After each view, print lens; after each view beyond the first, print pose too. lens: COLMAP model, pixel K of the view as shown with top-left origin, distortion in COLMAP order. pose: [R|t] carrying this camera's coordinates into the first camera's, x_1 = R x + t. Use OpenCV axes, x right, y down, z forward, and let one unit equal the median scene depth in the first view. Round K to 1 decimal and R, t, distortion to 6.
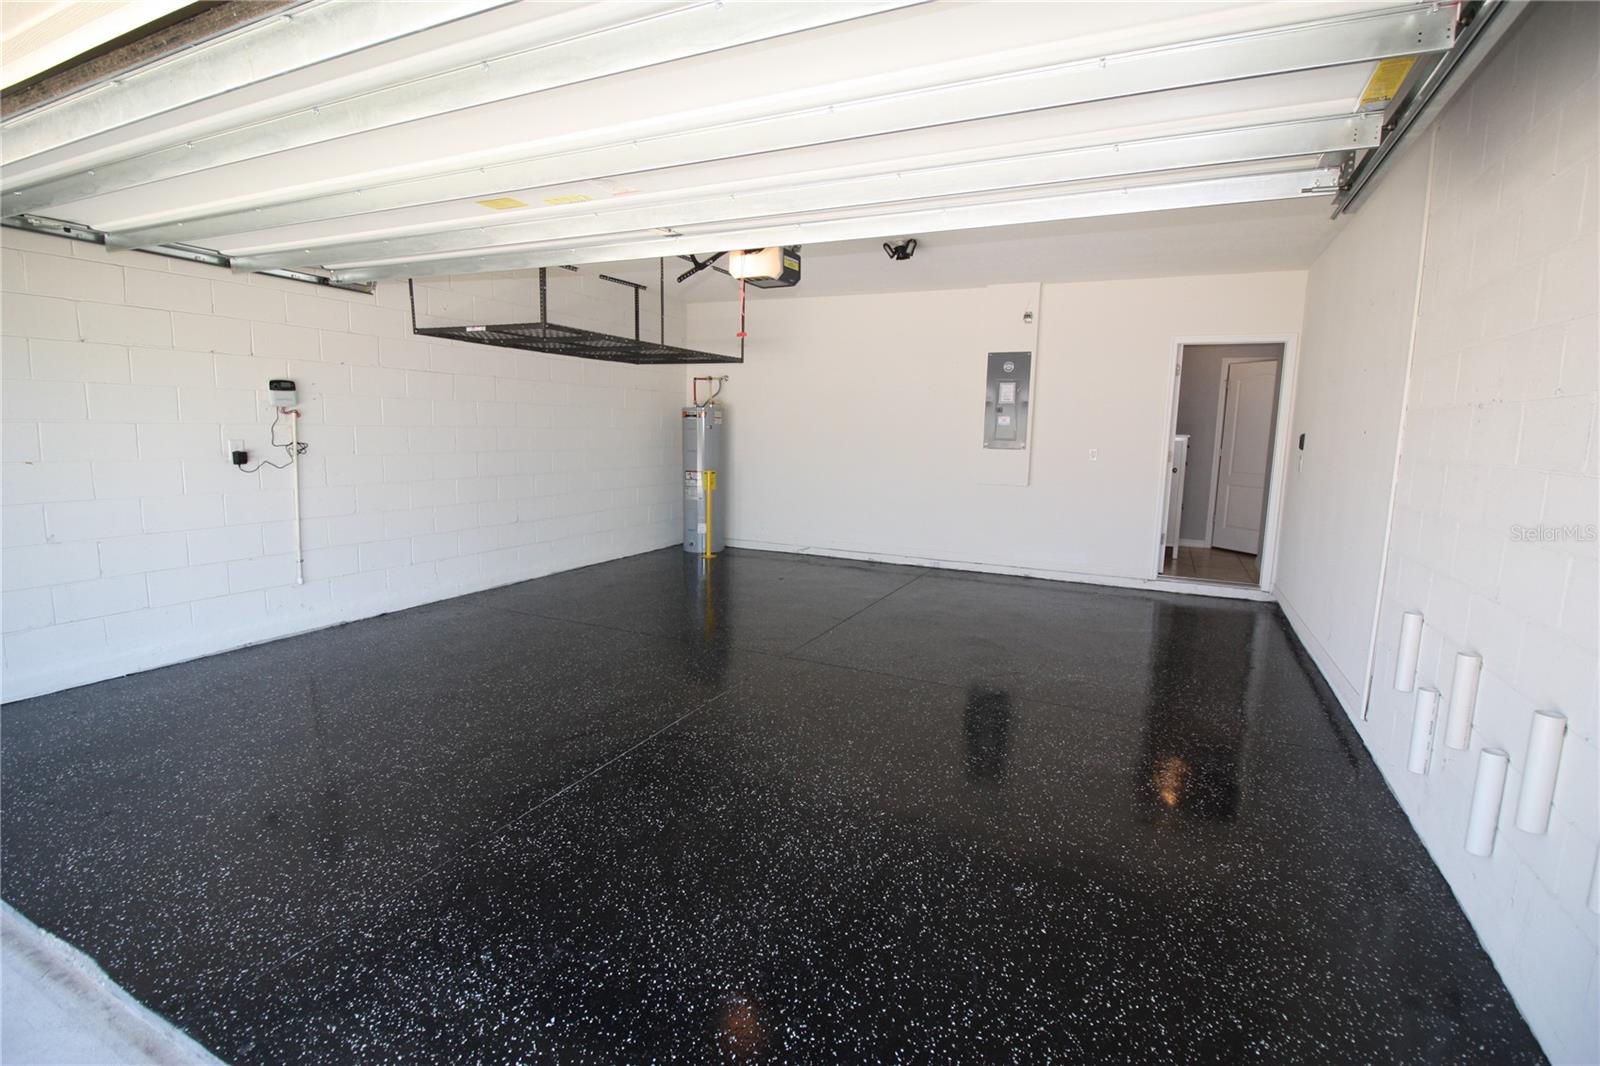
lens RADIAL K [[751.7, 0, 801.5], [0, 751.7, 531.2], [0, 0, 1]] dist [0.002590, -0.013937]
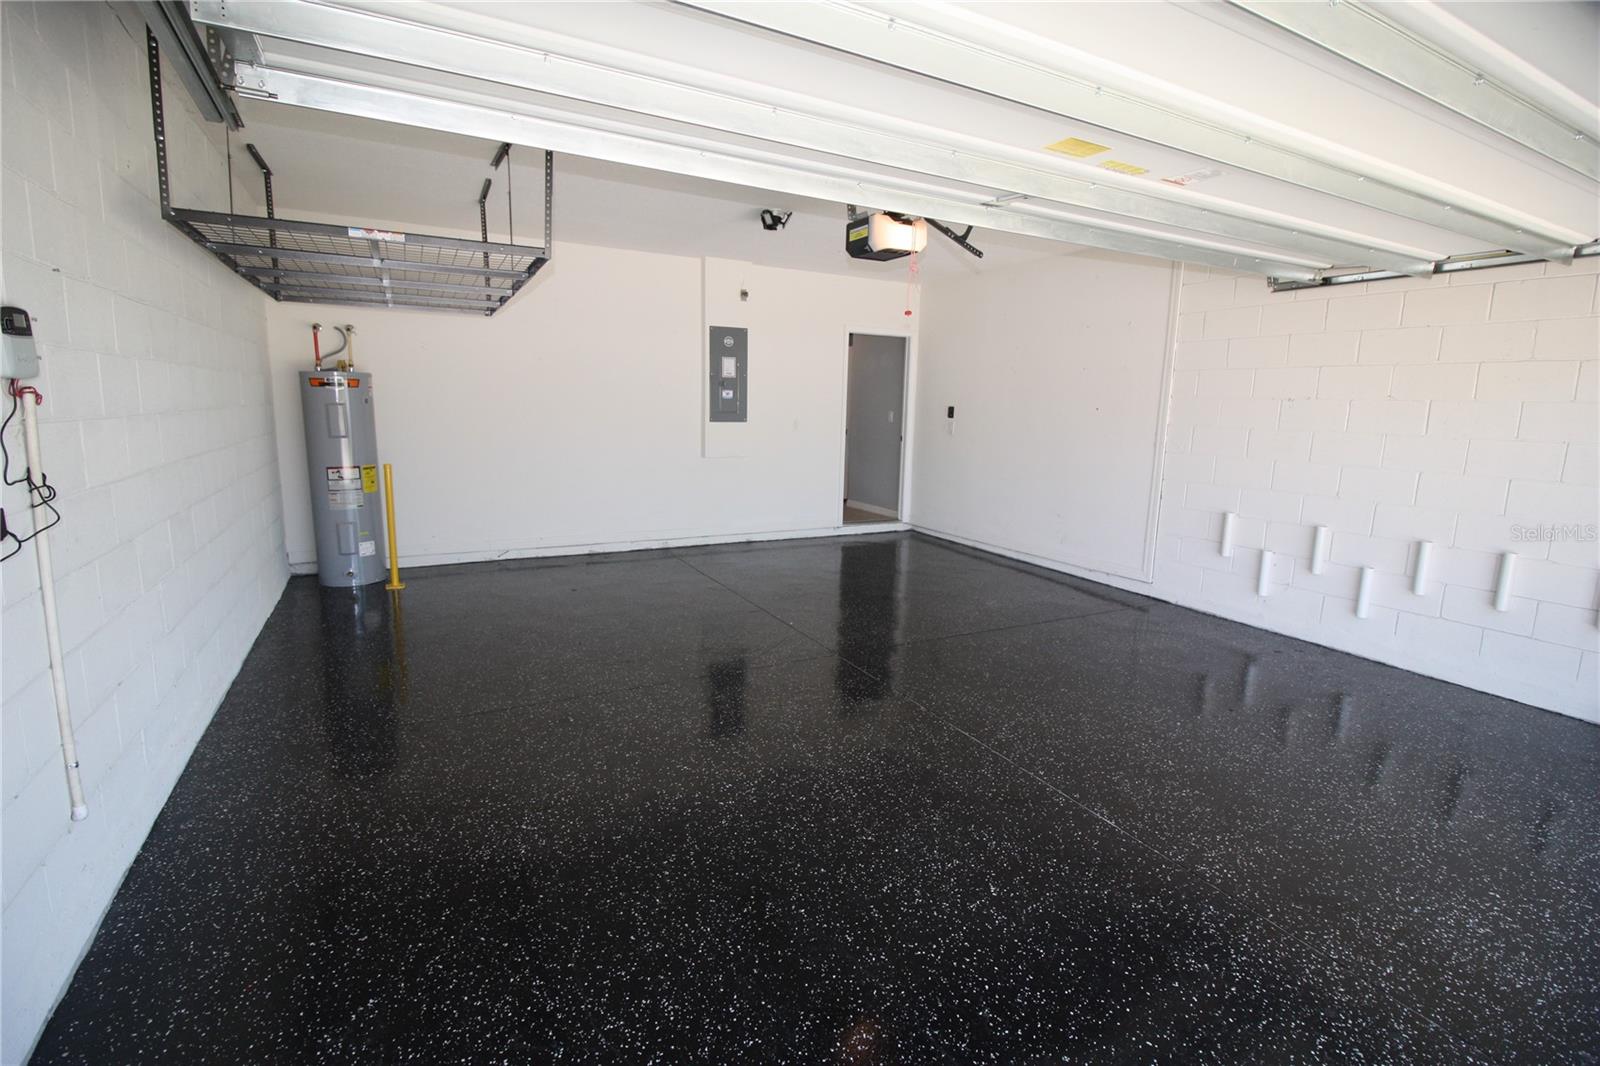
lens RADIAL K [[751.7, 0, 801.5], [0, 751.7, 531.2], [0, 0, 1]] dist [0.002590, -0.013937]
pose [[0.581066, -0.143788, 0.801054, -0.566109], [0.100398, 0.989415, 0.104772, -0.064662], [-0.807640, 0.019545, 0.589351, 0.344780]]
